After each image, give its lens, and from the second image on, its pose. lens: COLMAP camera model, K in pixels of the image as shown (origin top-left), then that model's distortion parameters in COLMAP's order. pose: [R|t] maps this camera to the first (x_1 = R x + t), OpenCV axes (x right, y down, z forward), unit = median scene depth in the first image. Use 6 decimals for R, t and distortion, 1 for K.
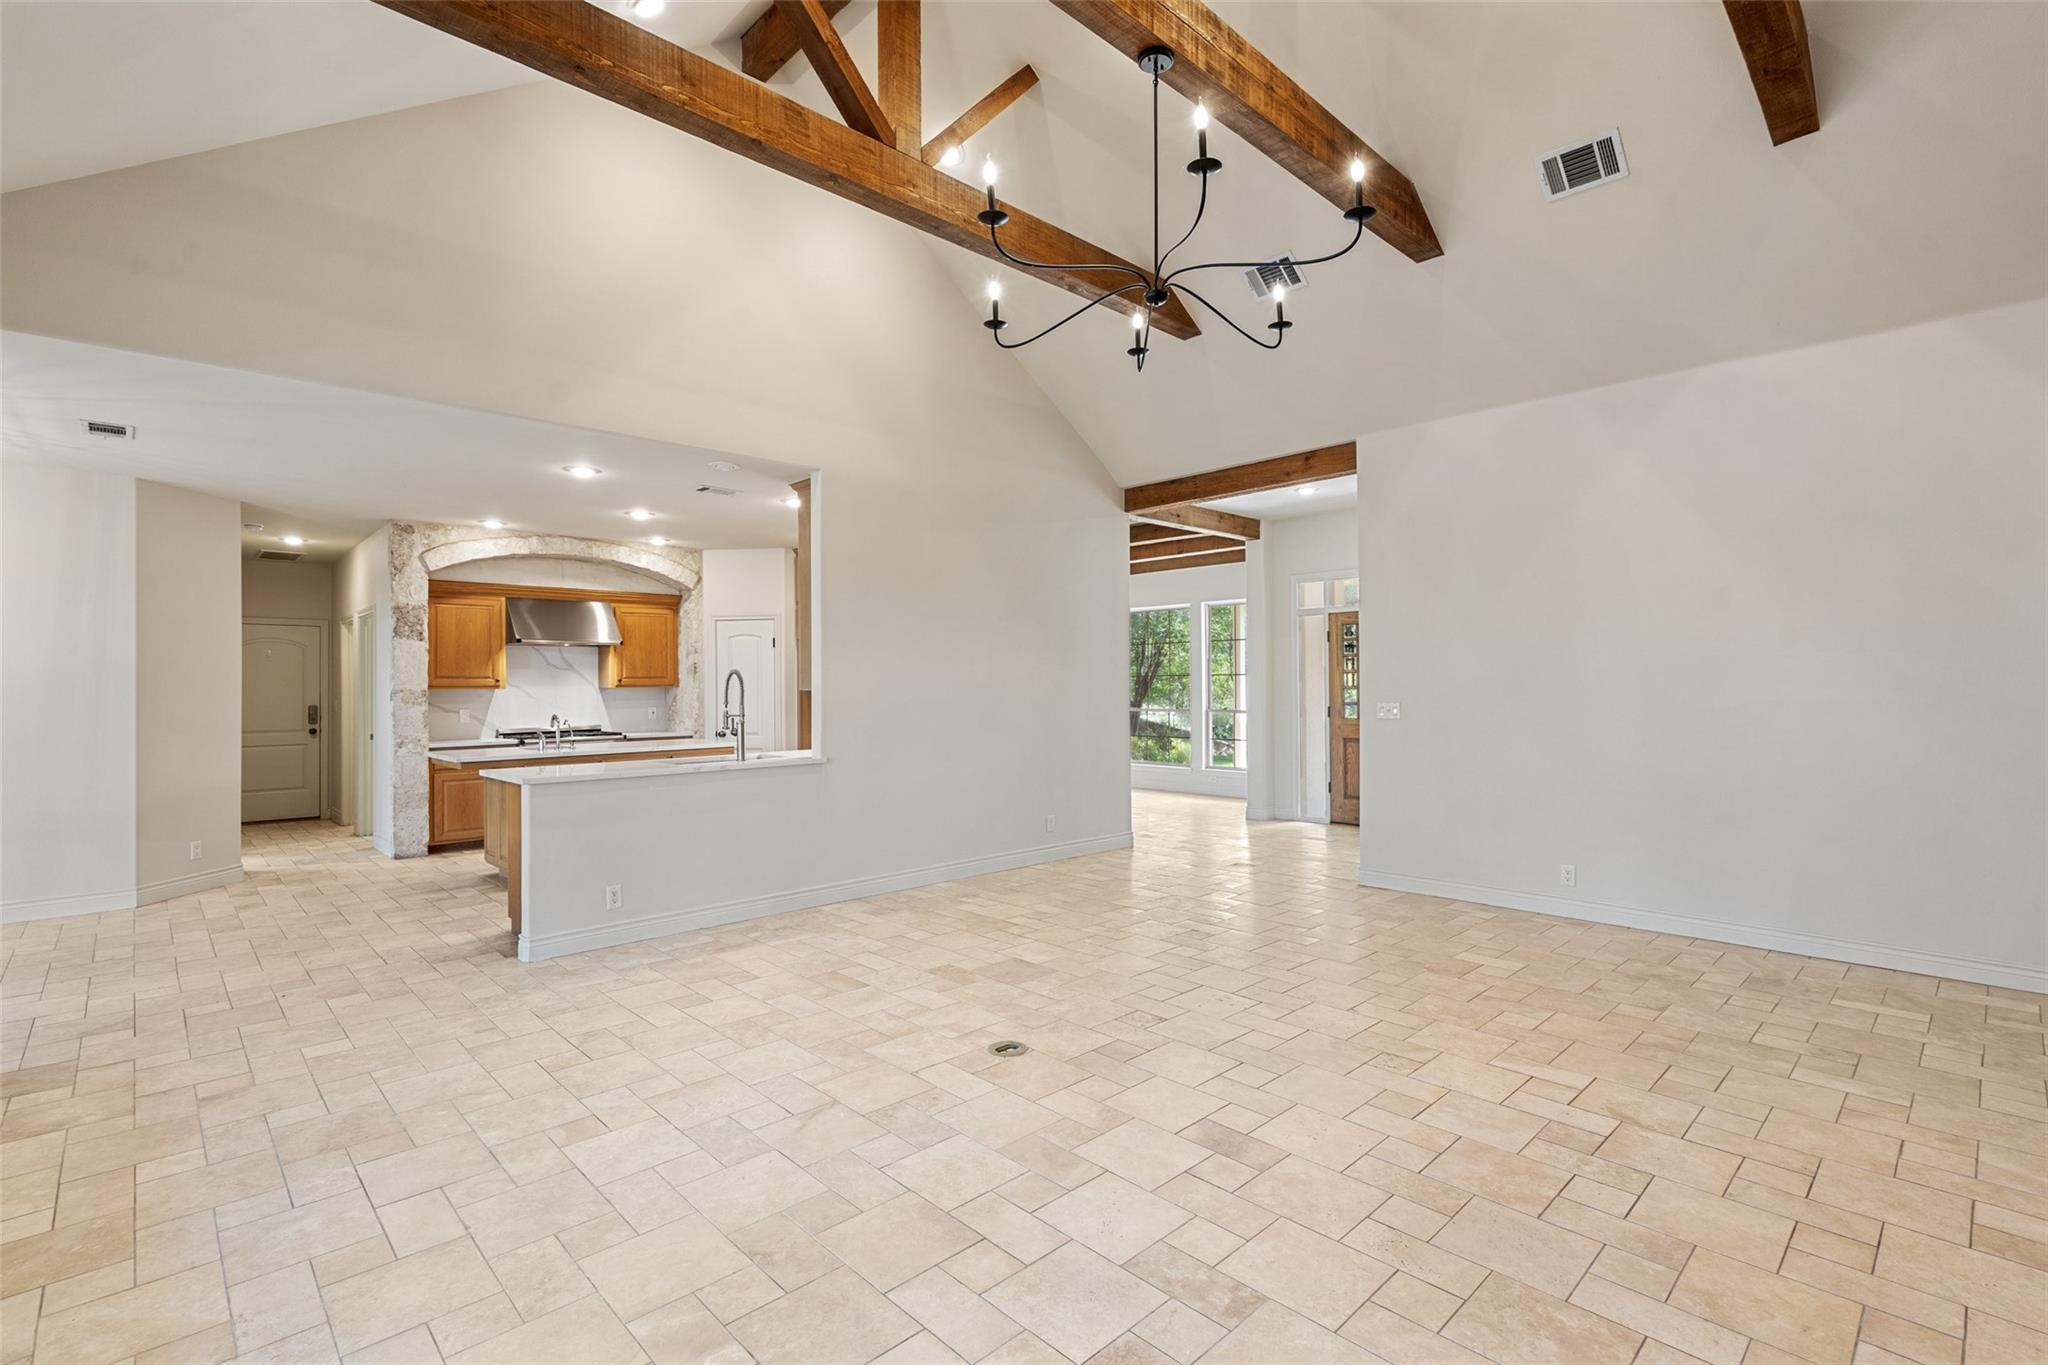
lens RADIAL K [[941.3, 0, 1024.7], [0, 941.3, 685.1], [0, 0, 1]] dist [-0.001486, -0.000089]
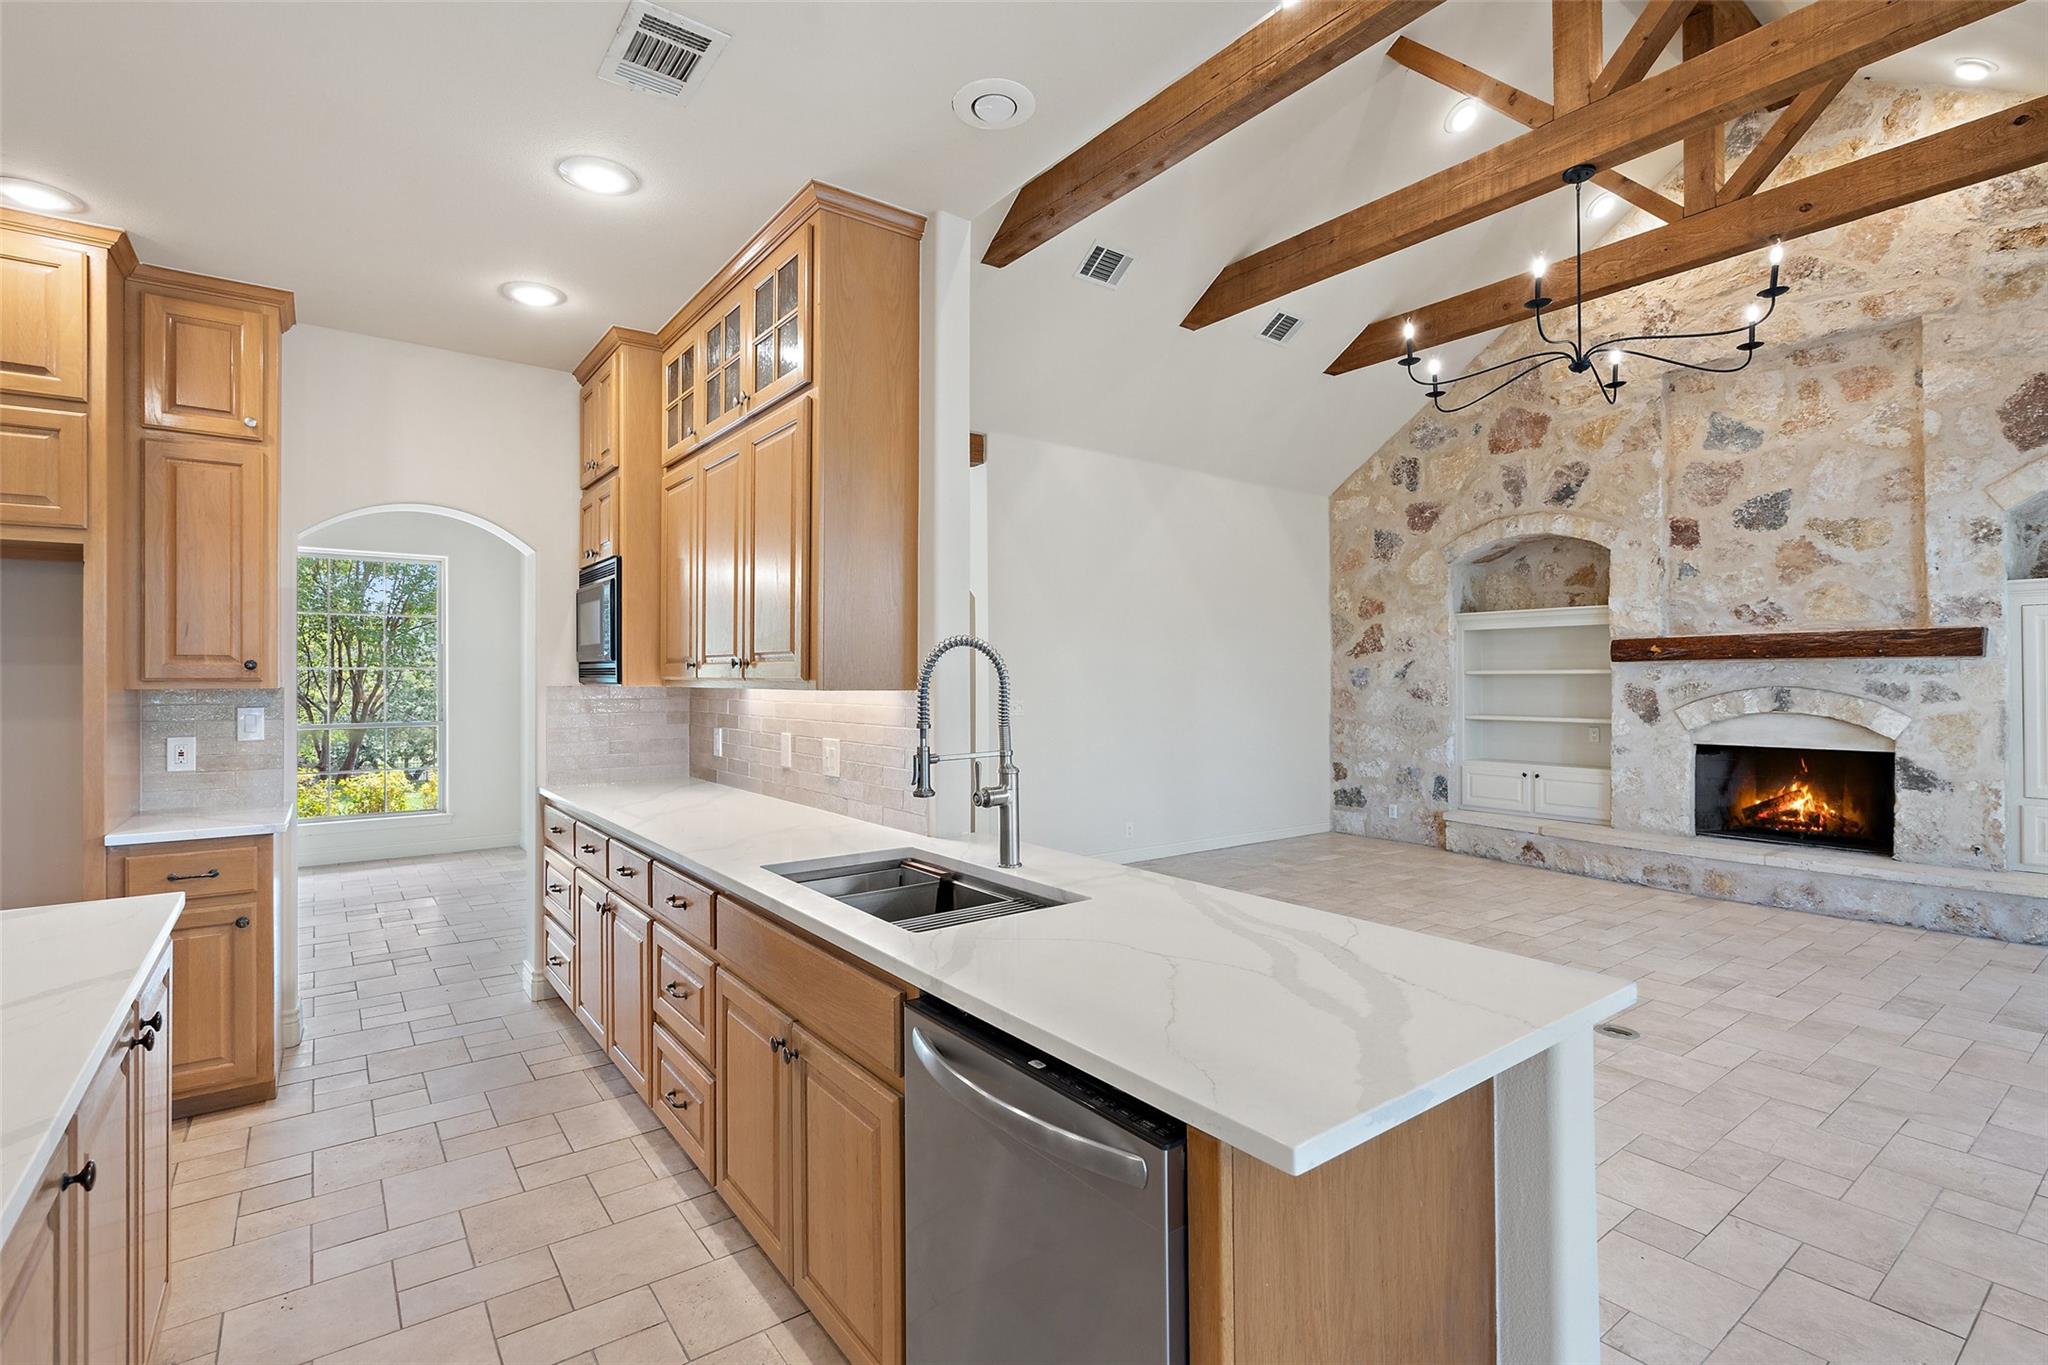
lens RADIAL K [[941.3, 0, 1024.3], [0, 941.3, 682.6], [0, 0, 1]] dist [-0.001486, -0.000089]
pose [[0.113250, 0.008346, 0.993531, -1.313512], [-0.004527, 0.999959, -0.007884, 0.017432], [-0.993556, -0.003605, 0.113284, 1.793860]]
